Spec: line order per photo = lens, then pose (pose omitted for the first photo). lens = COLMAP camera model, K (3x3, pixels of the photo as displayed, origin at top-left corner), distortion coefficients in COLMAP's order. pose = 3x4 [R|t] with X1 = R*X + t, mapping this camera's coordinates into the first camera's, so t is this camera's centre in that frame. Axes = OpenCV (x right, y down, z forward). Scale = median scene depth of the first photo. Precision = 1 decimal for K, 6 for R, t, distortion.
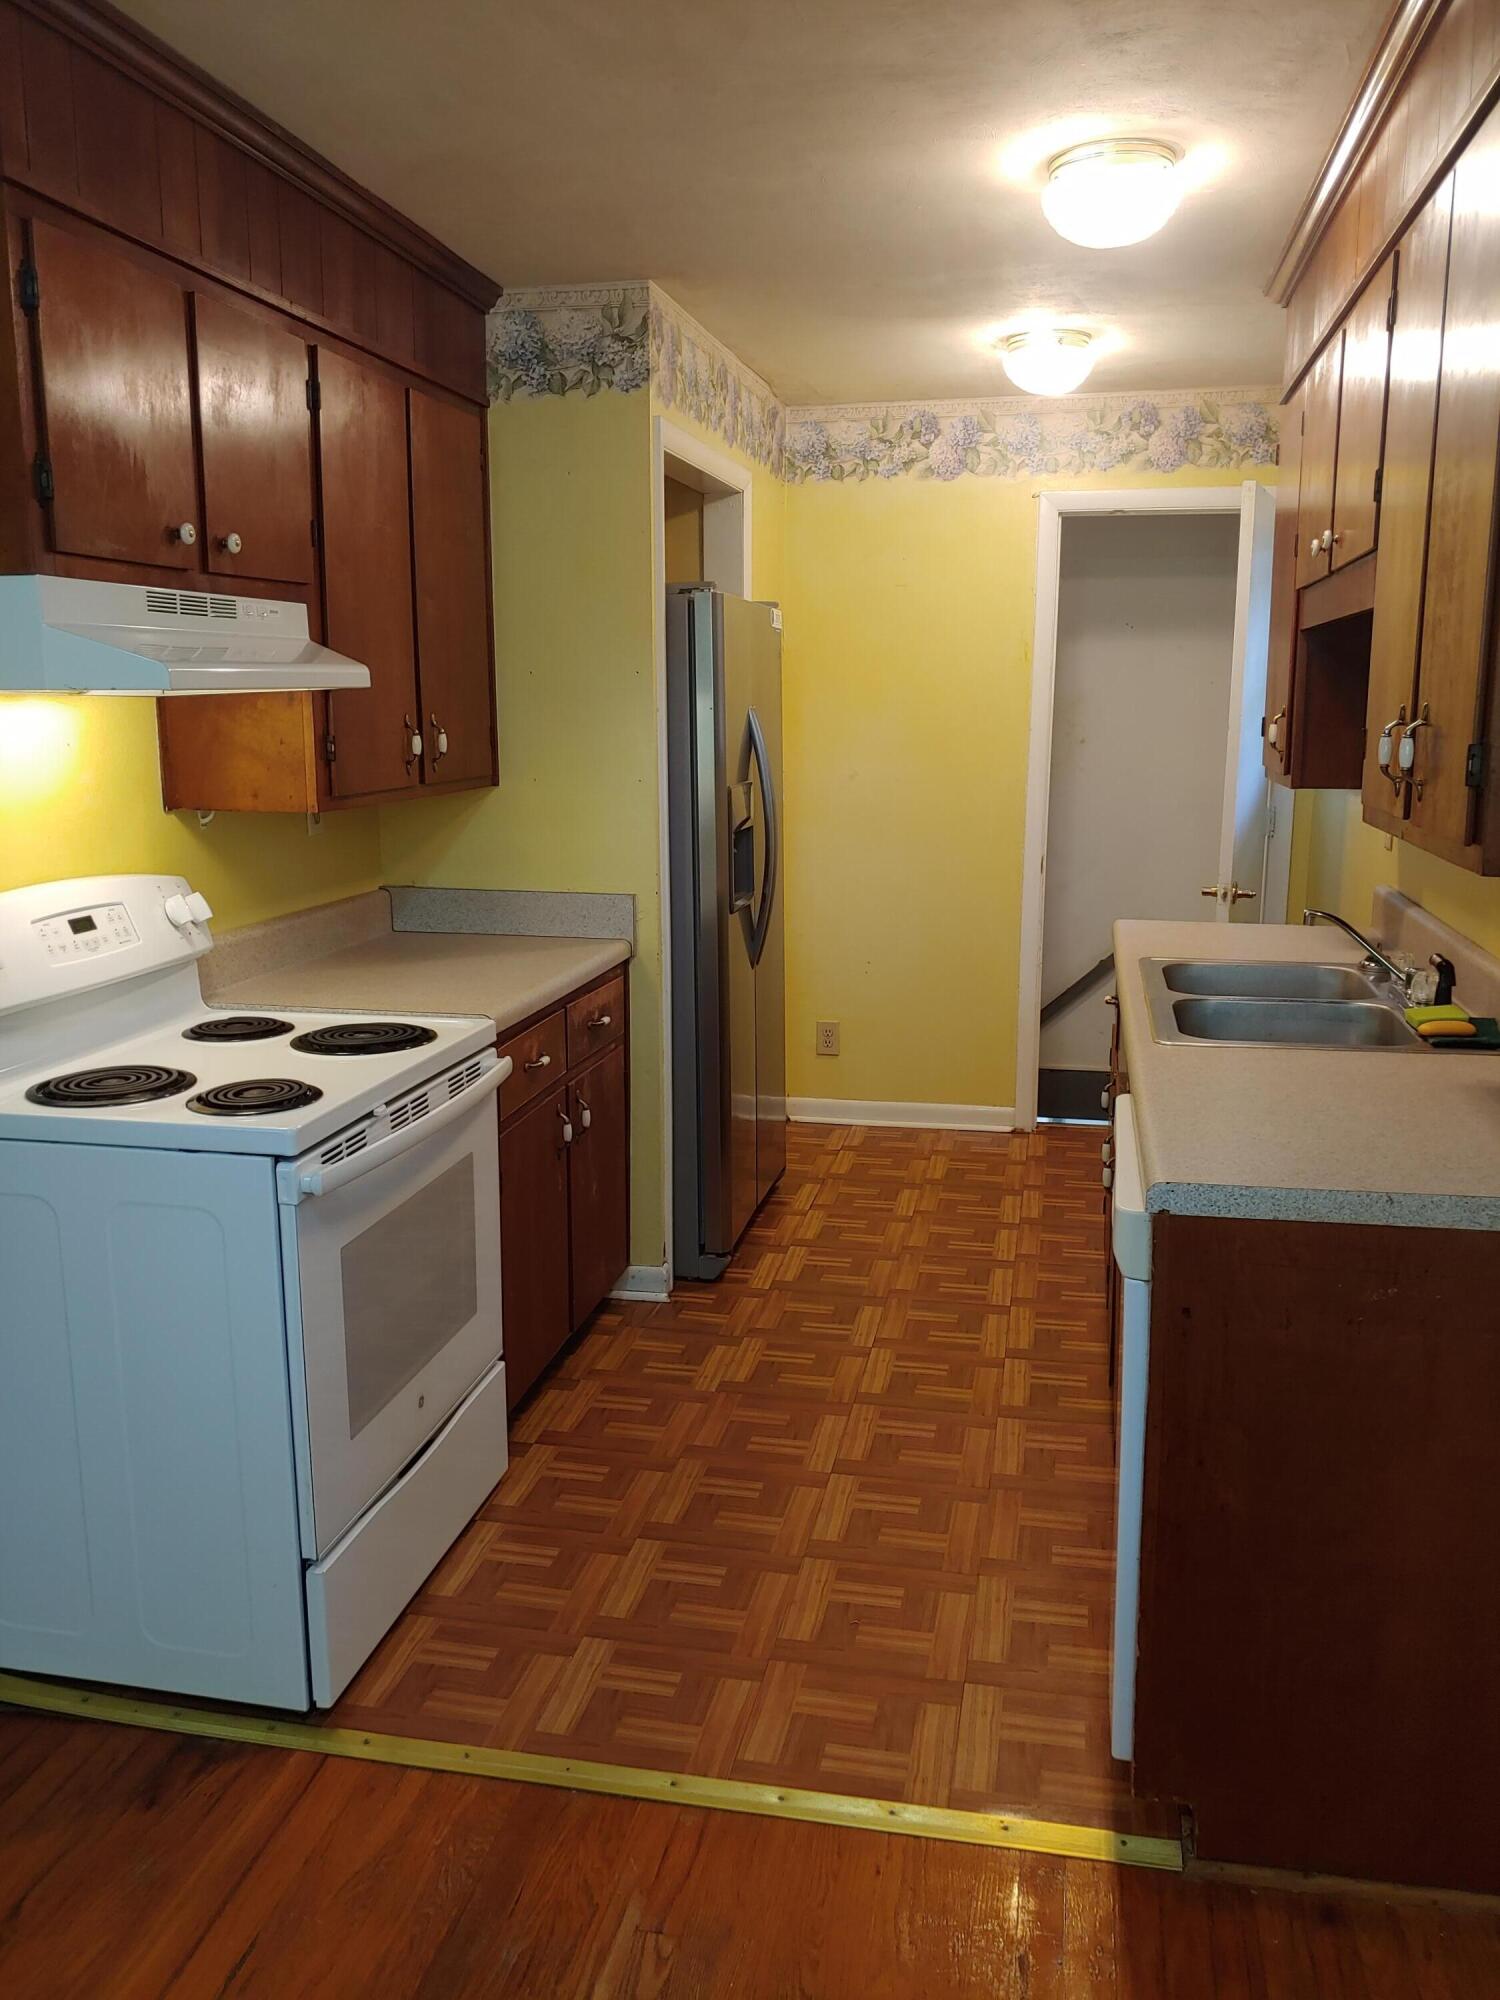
lens RADIAL K [[1597.5, 0, 754.3], [0, 1597.5, 970.3], [0, 0, 1]] dist [-0.006718, 0.047296]
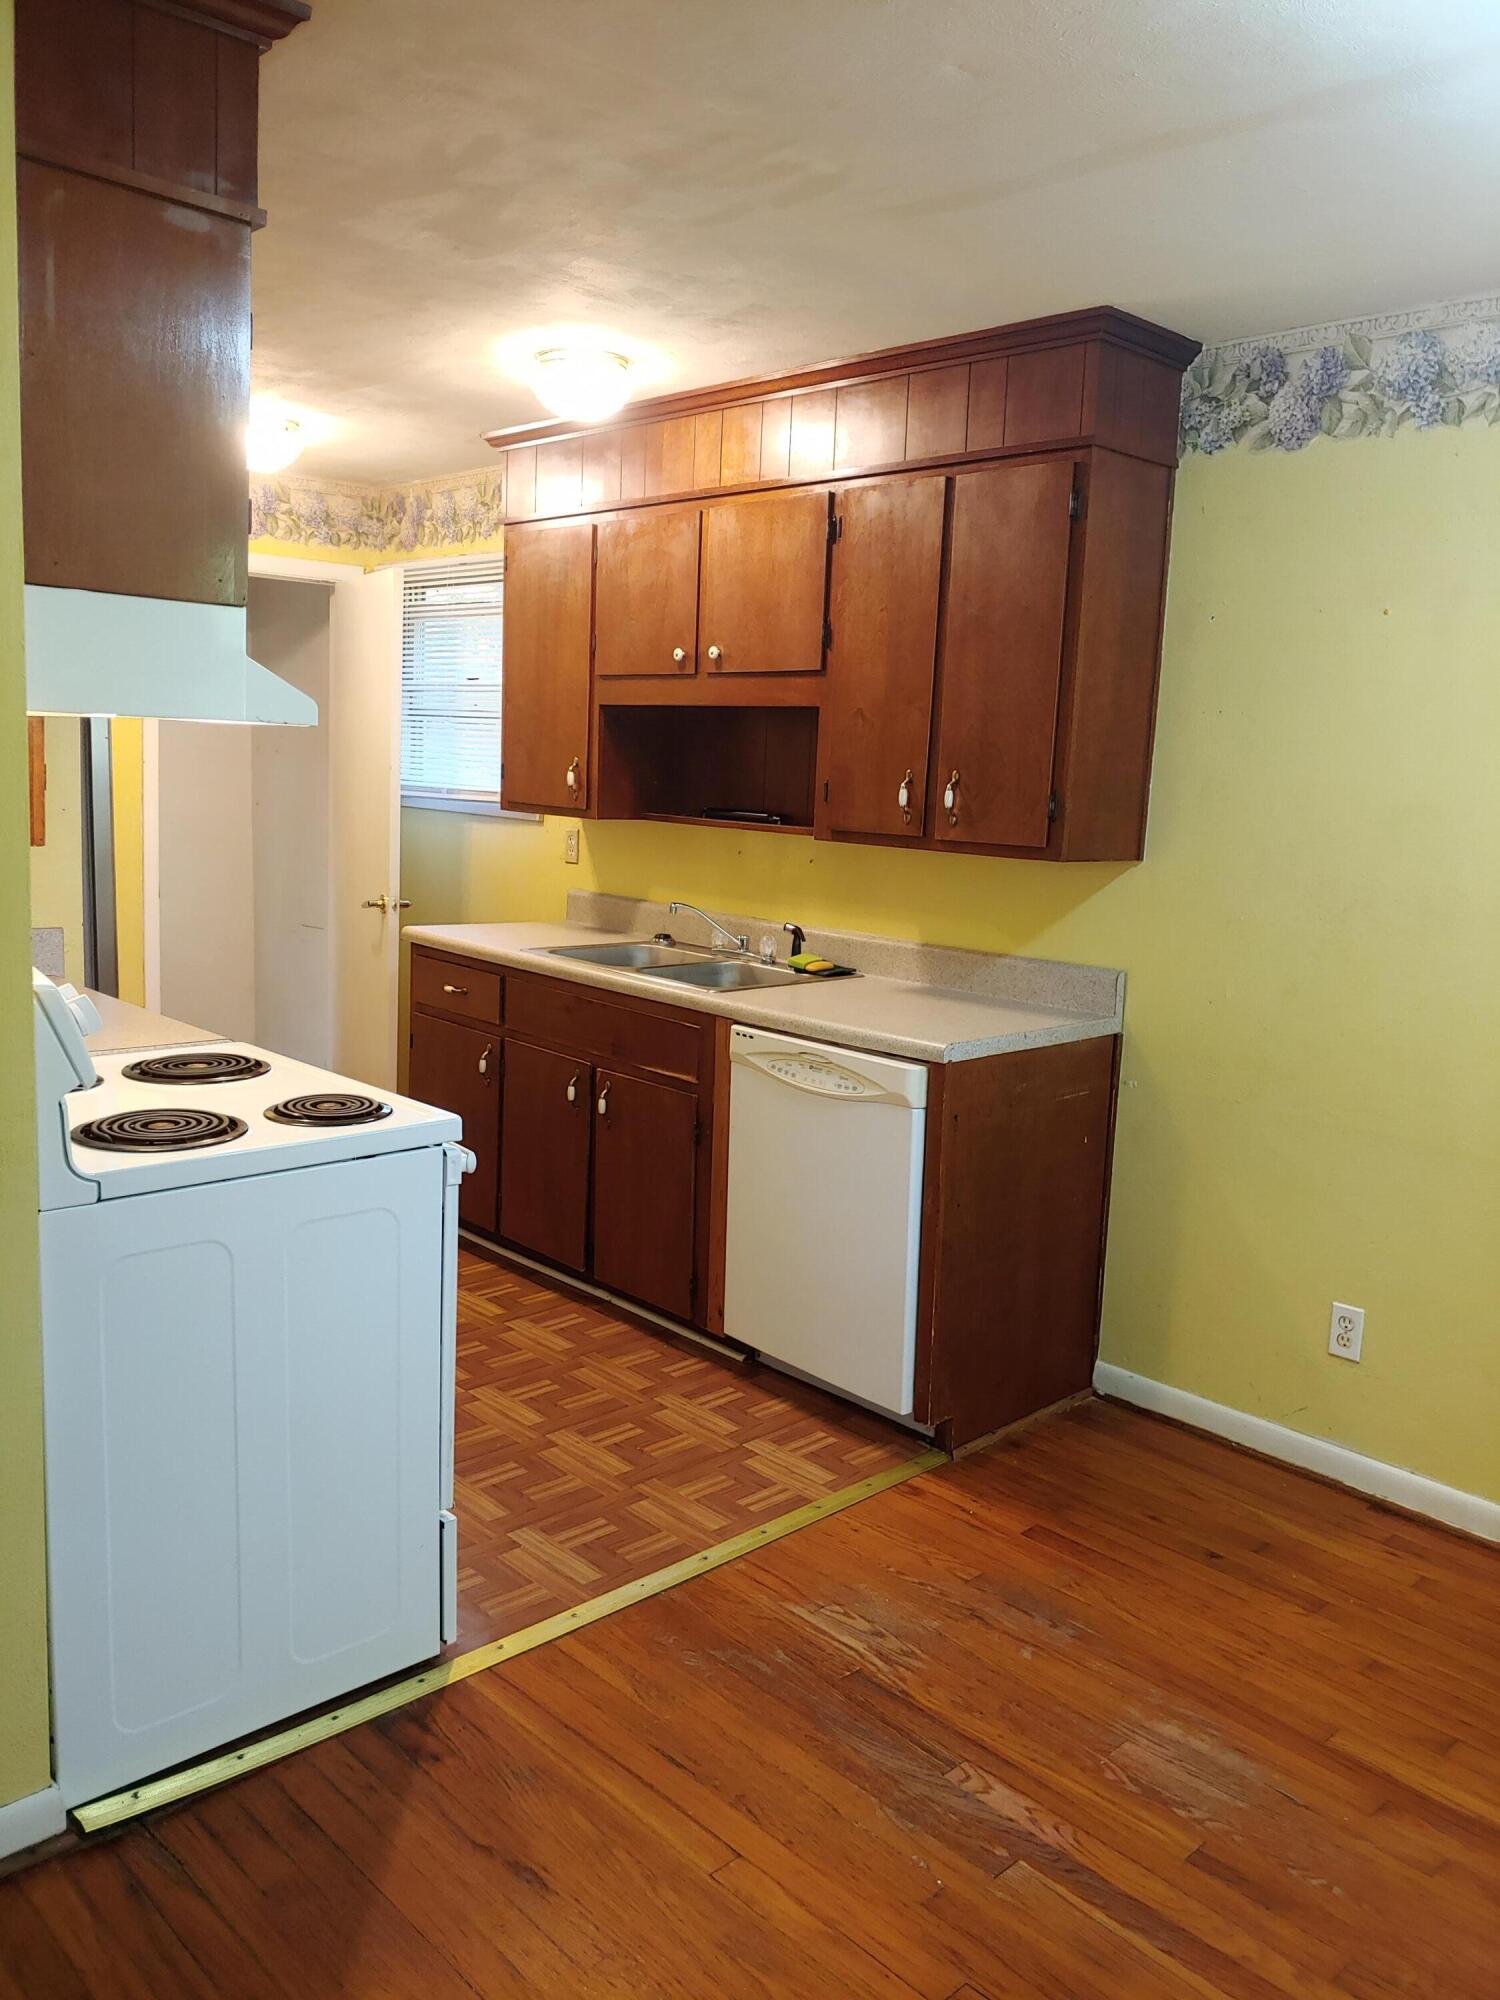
lens RADIAL K [[1581.4, 0, 750.0], [0, 1581.4, 1000.0], [0, 0, 1]] dist [-0.008726, -0.001817]
pose [[0.574287, -0.105171, 0.811871, -0.991828], [0.107615, 0.992806, 0.052487, -0.017114], [-0.811550, 0.057227, 0.581473, 0.168010]]
